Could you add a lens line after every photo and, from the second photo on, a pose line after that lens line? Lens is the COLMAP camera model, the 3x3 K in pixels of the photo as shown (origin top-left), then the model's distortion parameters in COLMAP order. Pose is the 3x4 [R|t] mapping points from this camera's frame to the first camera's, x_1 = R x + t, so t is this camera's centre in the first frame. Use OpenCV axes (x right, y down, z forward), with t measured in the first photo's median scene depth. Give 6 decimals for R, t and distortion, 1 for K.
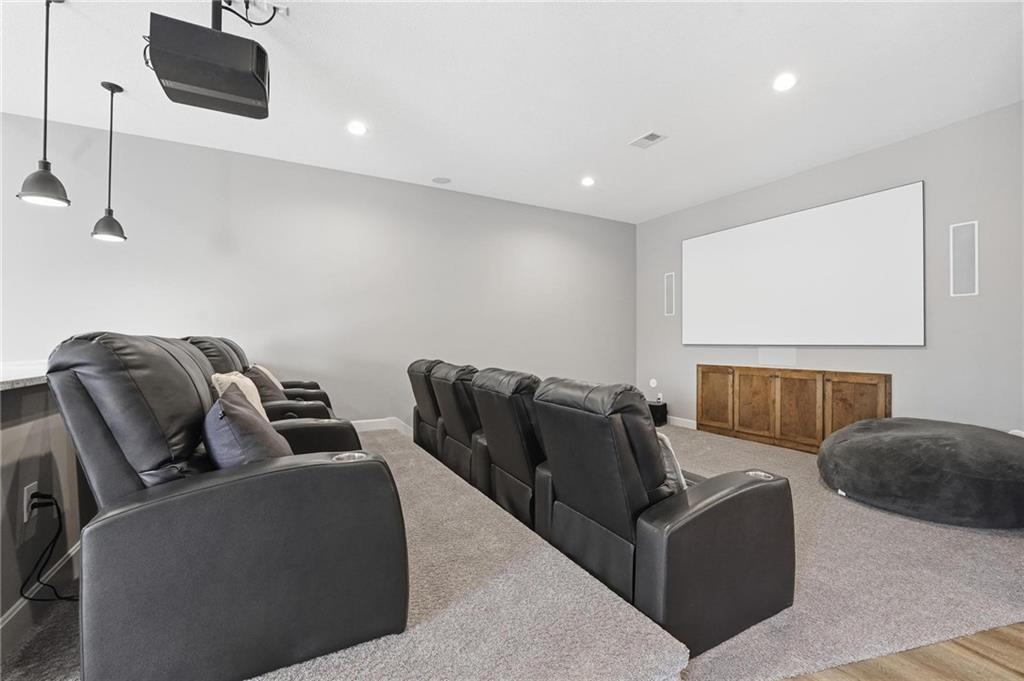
lens RADIAL K [[425.2, 0, 509.0], [0, 425.2, 342.9], [0, 0, 1]] dist [-0.018267, 0.000314]
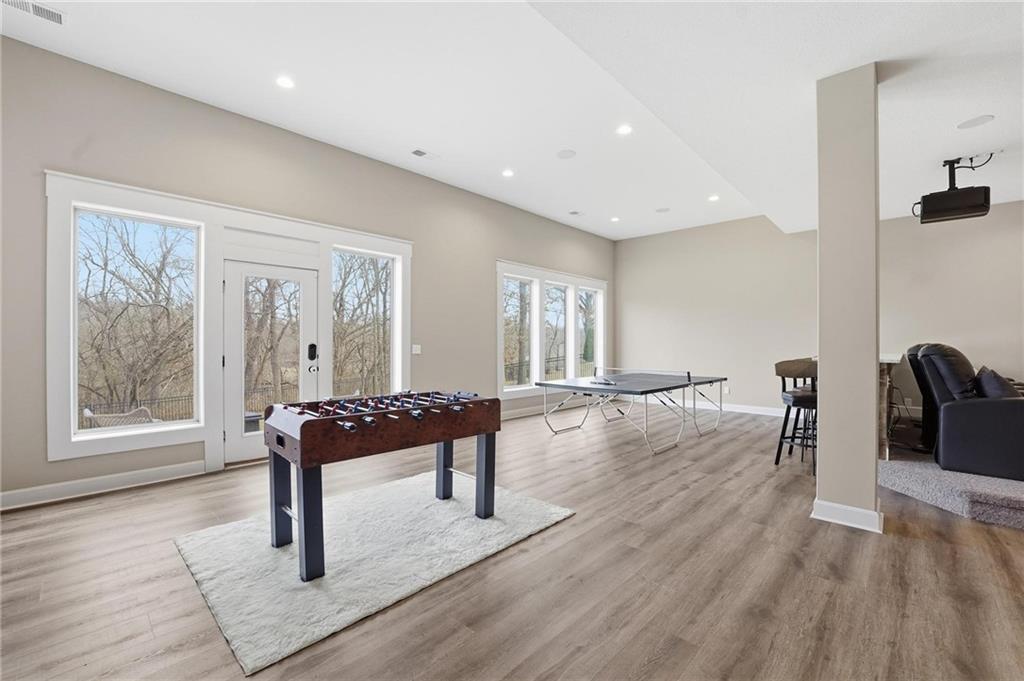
lens RADIAL K [[425.2, 0, 509.0], [0, 425.2, 342.9], [0, 0, 1]] dist [-0.018267, 0.000314]
pose [[0.305122, -0.004865, -0.952301, 0.223434], [-0.007328, 0.999945, -0.007457, 0.002777], [0.952285, 0.009254, 0.305070, -0.688284]]
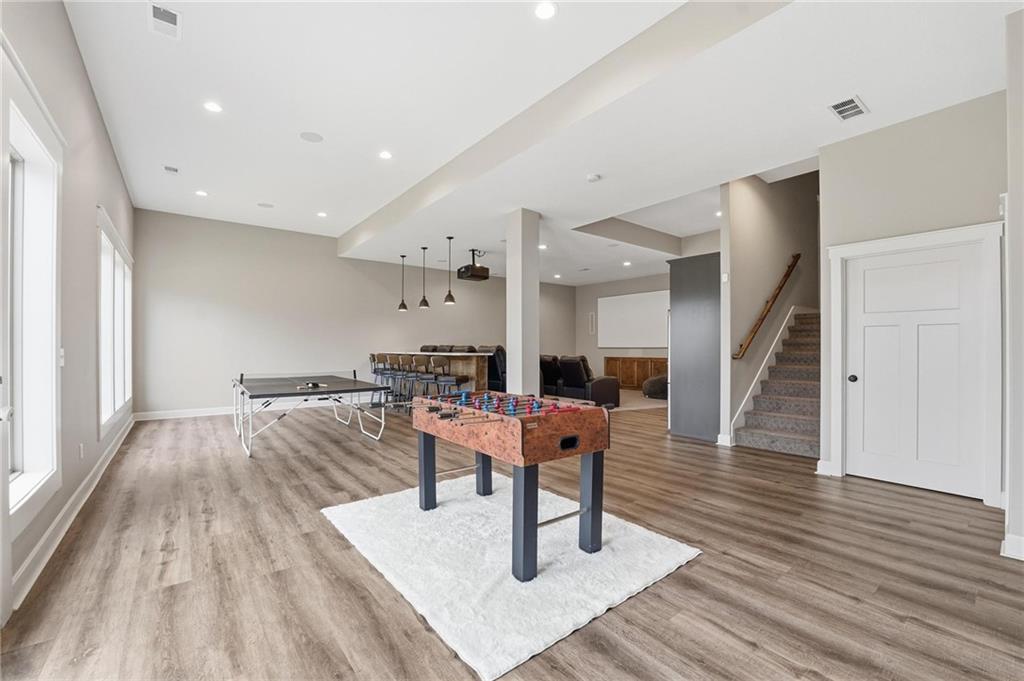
lens RADIAL K [[425.2, 0, 509.0], [0, 425.2, 342.9], [0, 0, 1]] dist [-0.018267, 0.000314]
pose [[0.986264, -0.001750, 0.165169, -0.462215], [0.002962, 0.999970, -0.007090, -0.006004], [-0.165152, 0.007482, 0.986240, -1.246538]]
